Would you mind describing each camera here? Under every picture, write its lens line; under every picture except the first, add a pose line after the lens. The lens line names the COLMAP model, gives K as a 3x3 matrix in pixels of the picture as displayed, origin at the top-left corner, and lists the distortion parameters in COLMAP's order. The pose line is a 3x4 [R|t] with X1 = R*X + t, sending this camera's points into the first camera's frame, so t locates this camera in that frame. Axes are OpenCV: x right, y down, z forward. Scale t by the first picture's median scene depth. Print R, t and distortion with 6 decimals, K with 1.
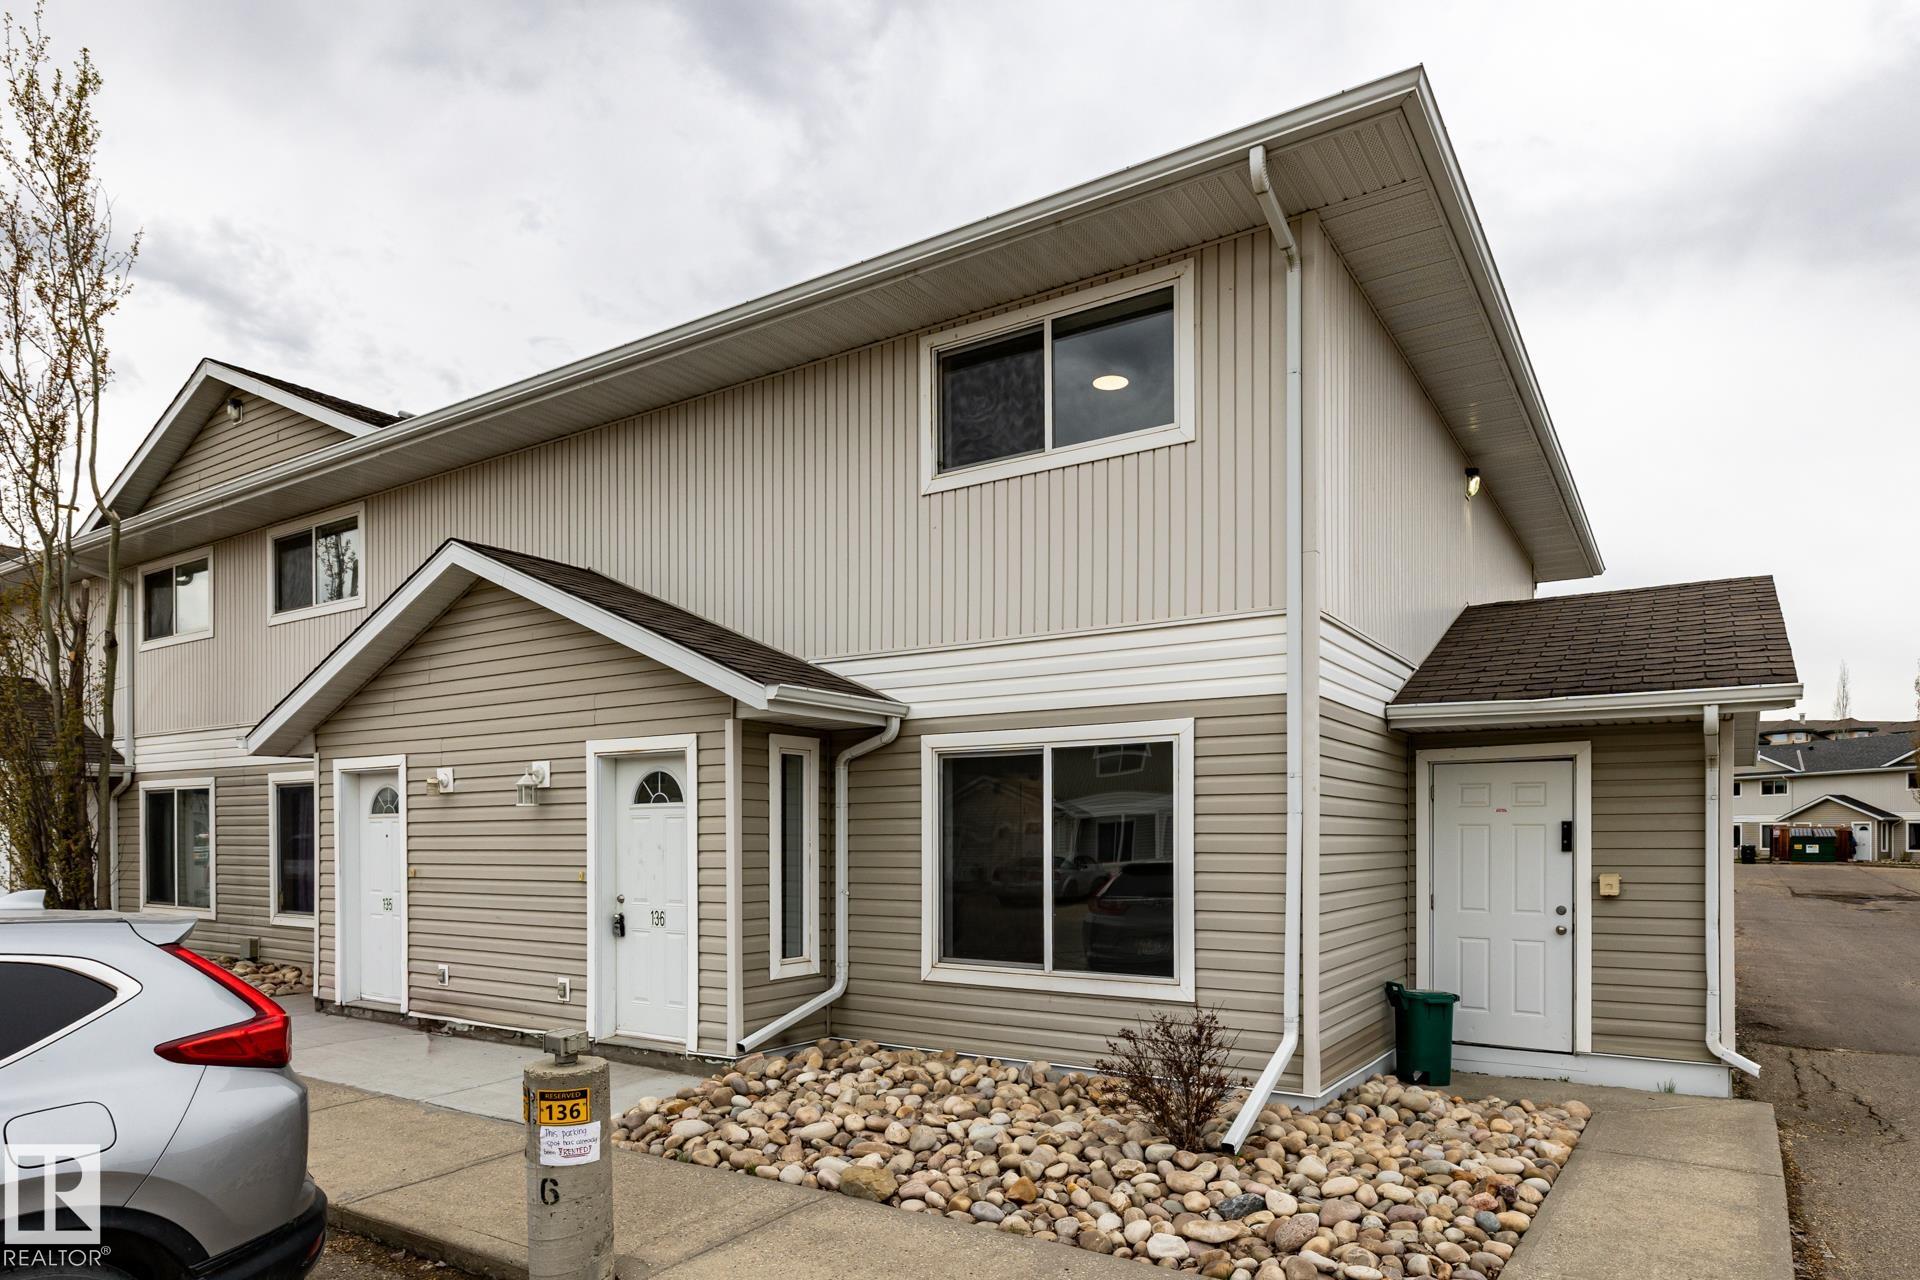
lens RADIAL K [[1102.3, 0, 1066.0], [0, 1102.3, 840.0], [0, 0, 1]] dist [0.000289, -0.000104]
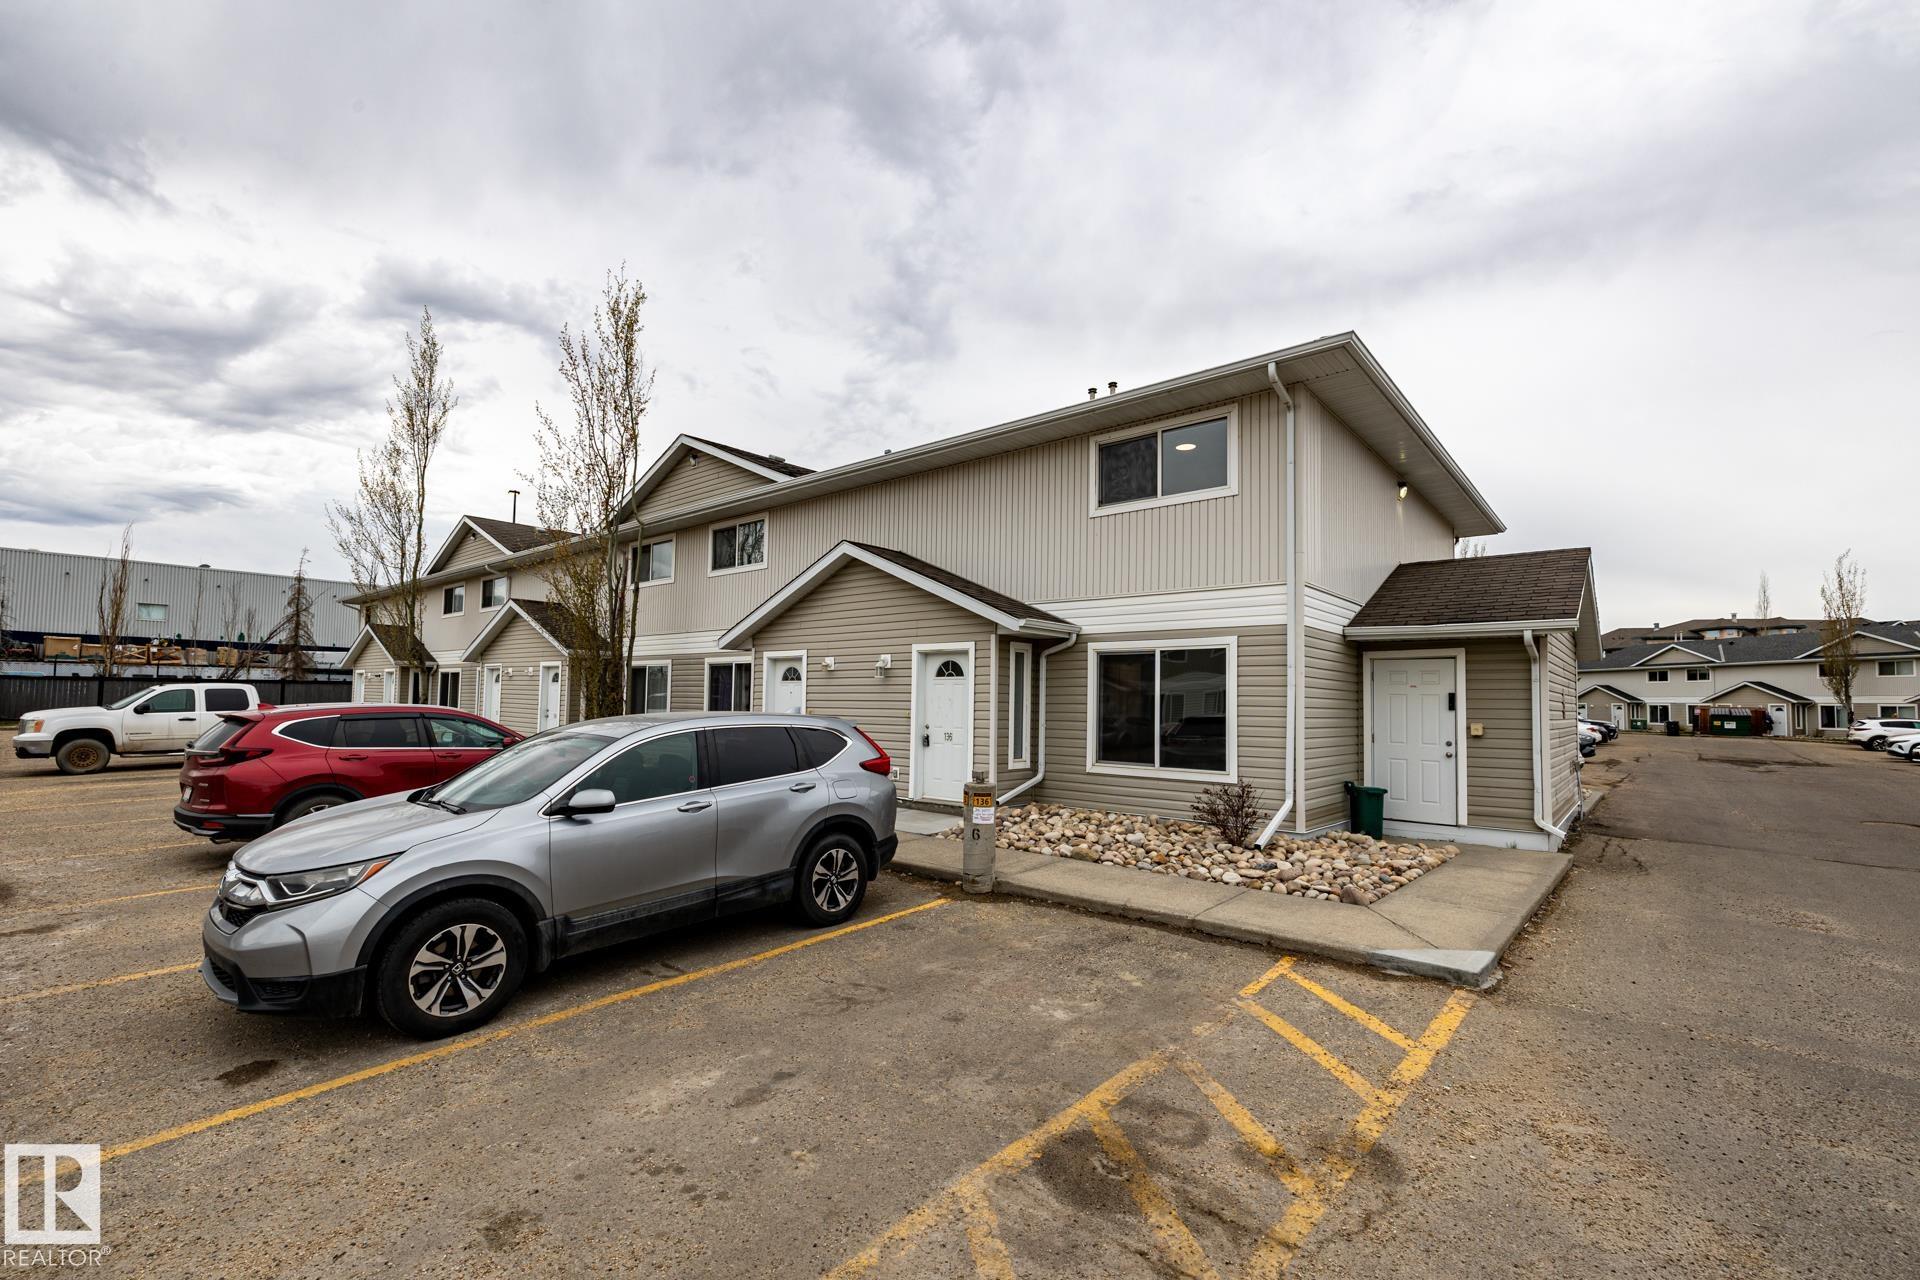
lens RADIAL K [[826.7, 0, 1006.9], [0, 826.7, 663.5], [0, 0, 1]] dist [0.010134, 0.000628]
pose [[0.991696, 0.009422, -0.128256, -0.084059], [-0.016250, 0.998500, -0.052293, 0.017223], [0.127570, 0.053943, 0.990362, -0.418061]]
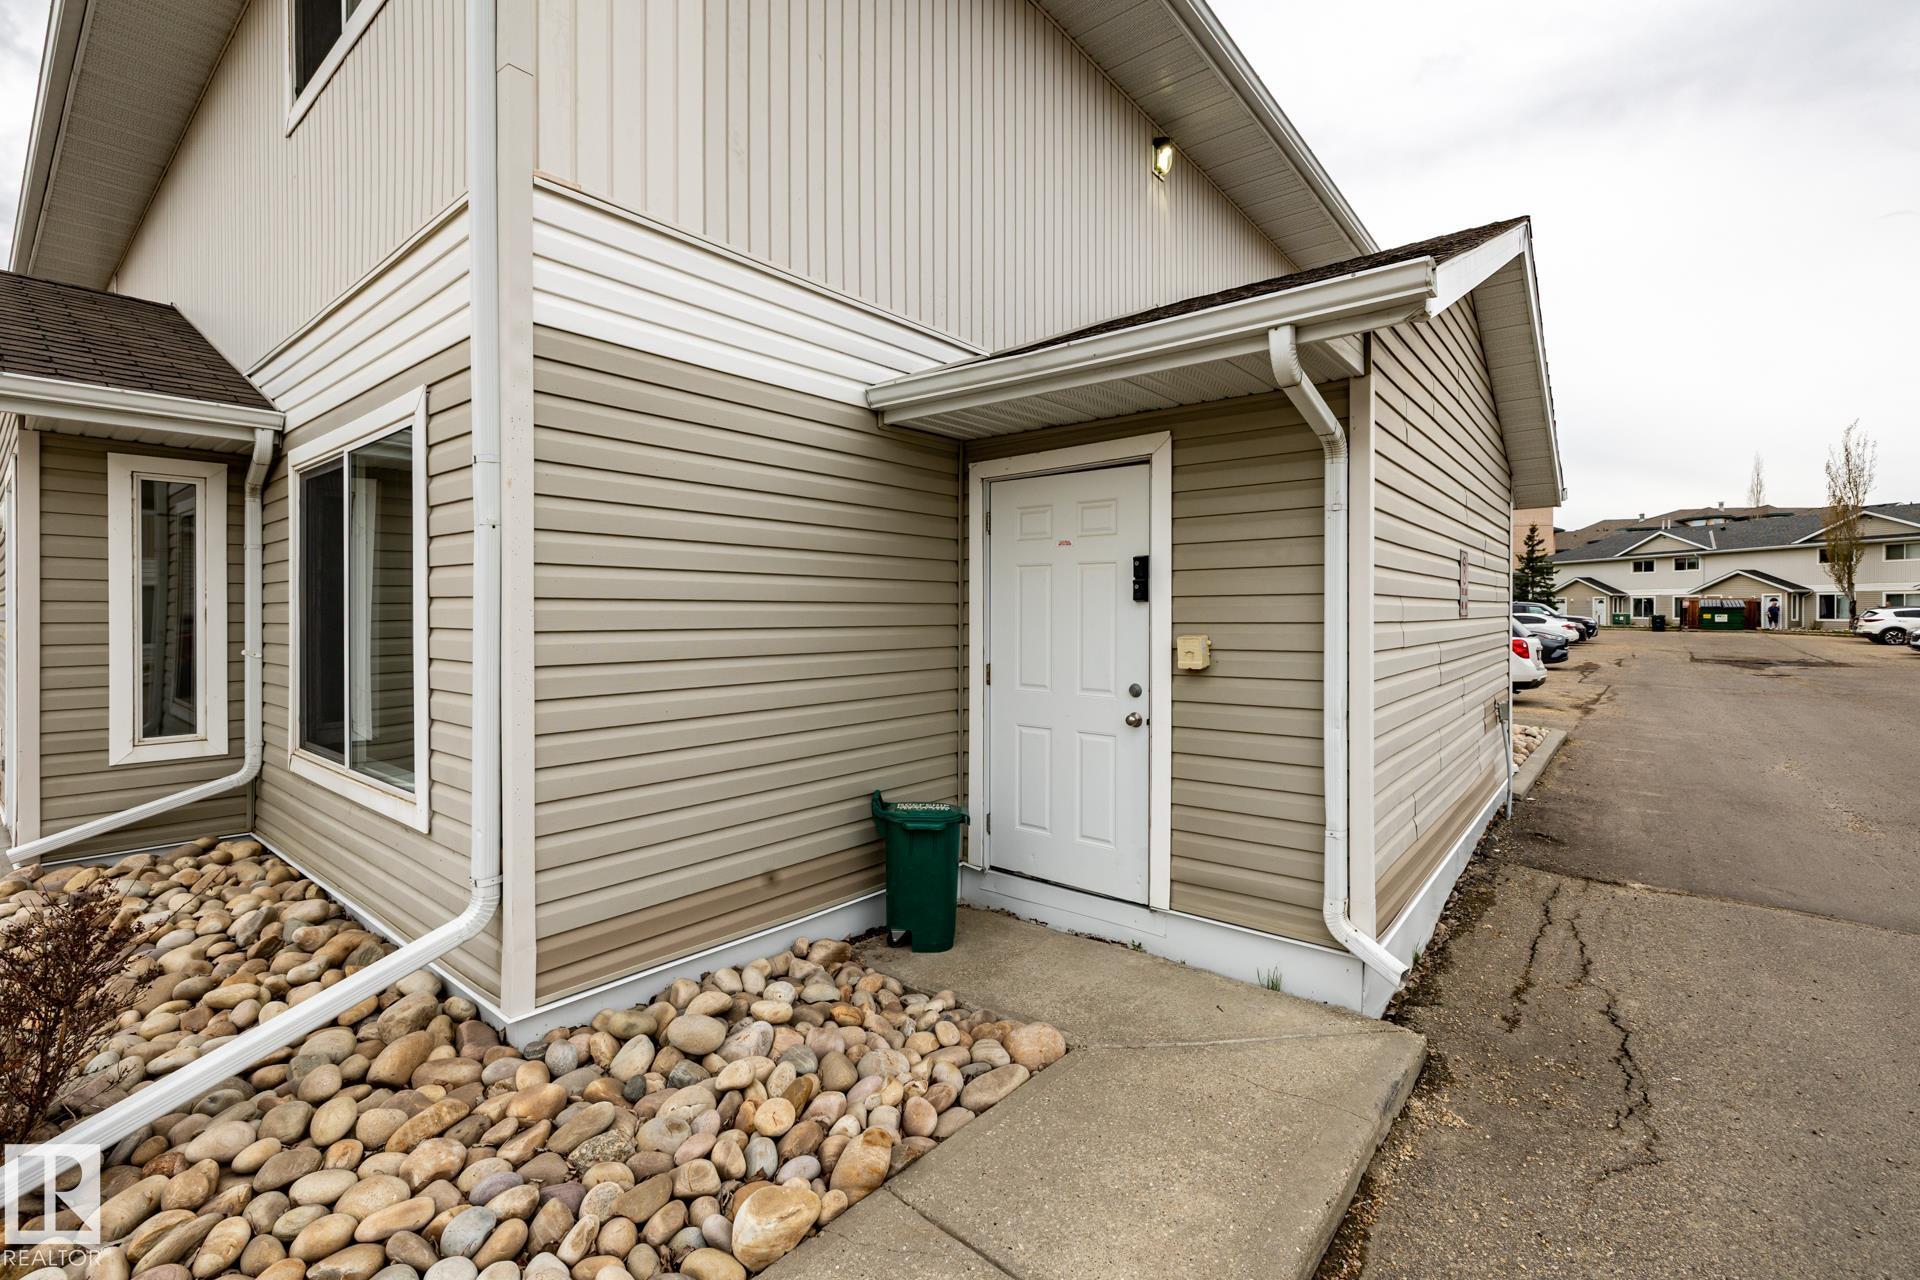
lens RADIAL K [[869.6, 0, 963.0], [0, 869.6, 616.4], [0, 0, 1]] dist [0.000827, 0.000015]
pose [[0.991985, -0.000631, -0.126352, 0.424921], [0.001249, 0.999988, 0.004814, 0.017124], [0.126347, -0.004933, 0.991974, 0.481470]]
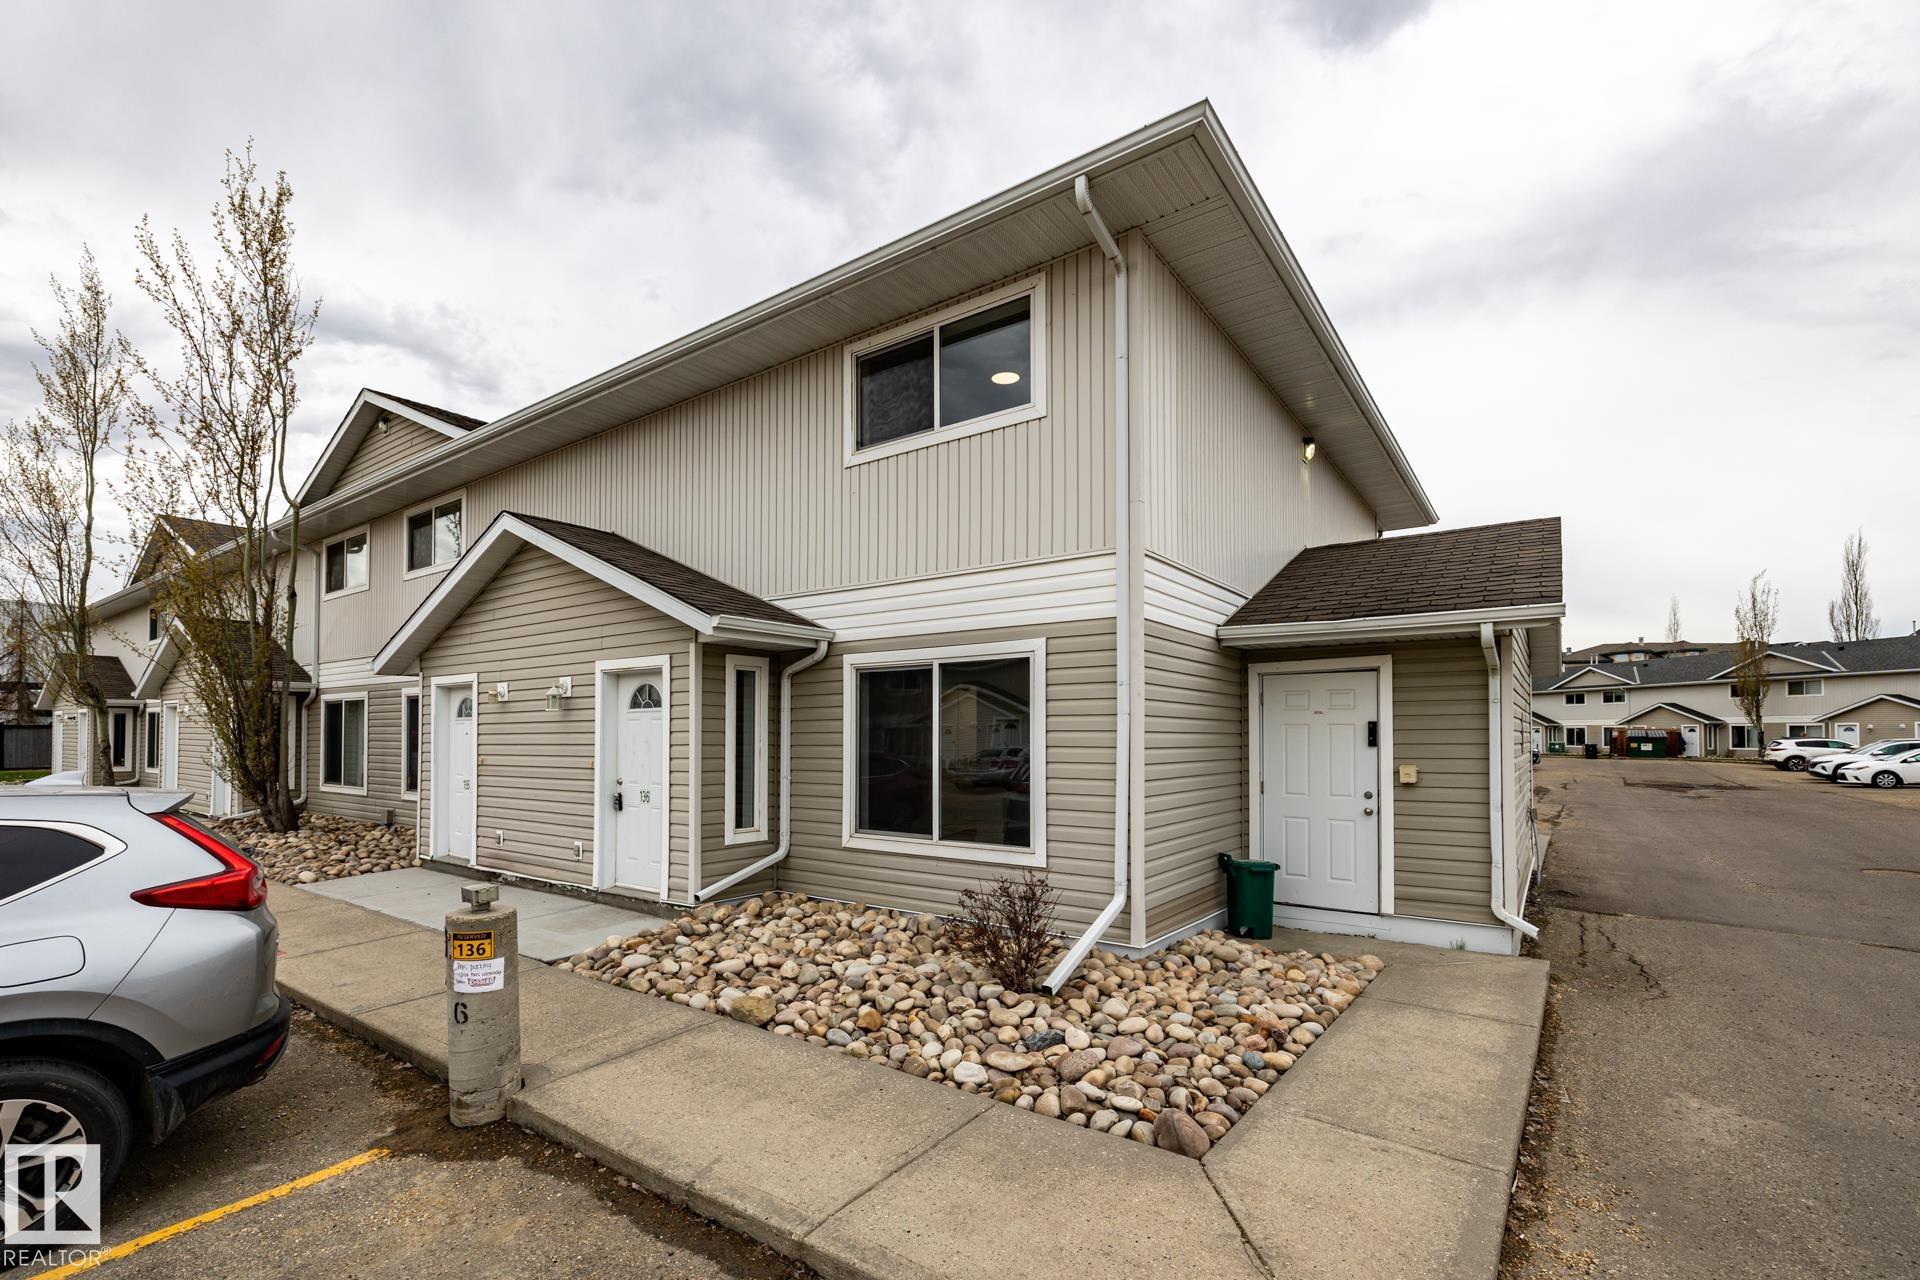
lens RADIAL K [[836.5, 0, 966.1], [0, 836.5, 722.2], [0, 0, 1]] dist [0.000362, 0.000060]
pose [[0.995906, -0.001127, -0.090386, 0.095642], [-0.000731, 0.999789, -0.020516, 0.003159], [0.090390, 0.020498, 0.995695, 0.047613]]
